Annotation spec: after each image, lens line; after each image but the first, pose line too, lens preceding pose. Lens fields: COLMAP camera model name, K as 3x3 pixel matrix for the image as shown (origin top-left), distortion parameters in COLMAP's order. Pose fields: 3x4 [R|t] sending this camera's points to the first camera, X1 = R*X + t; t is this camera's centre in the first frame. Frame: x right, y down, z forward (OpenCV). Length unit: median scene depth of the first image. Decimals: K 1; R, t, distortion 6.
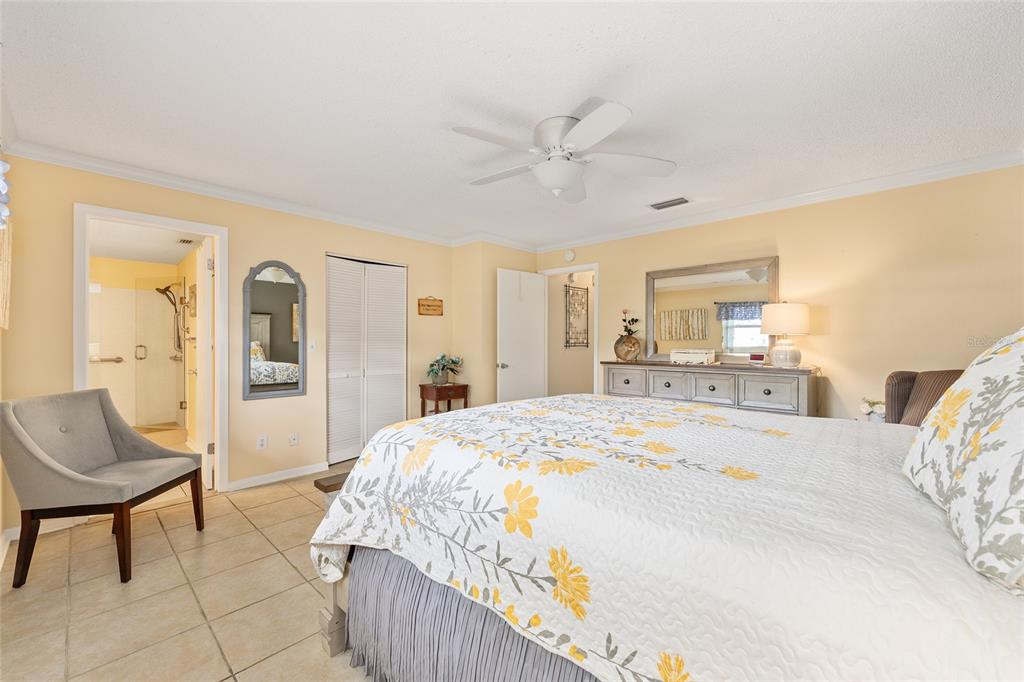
lens RADIAL K [[412.5, 0, 516.7], [0, 412.5, 341.5], [0, 0, 1]] dist [-0.005480, 0.002003]
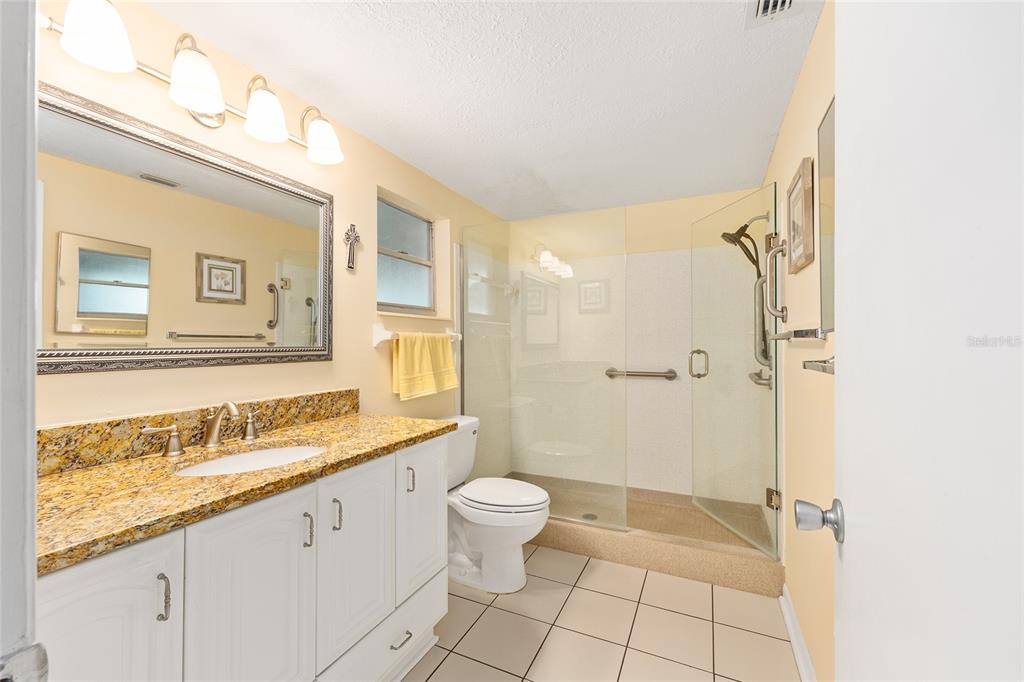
lens RADIAL K [[412.5, 0, 514.4], [0, 412.5, 341.2], [0, 0, 1]] dist [-0.005480, 0.002003]
pose [[0.317878, -0.006362, -0.948110, -0.490762], [-0.001736, 0.999972, -0.007292, 0.002154], [0.948130, 0.003963, 0.317858, 0.608931]]
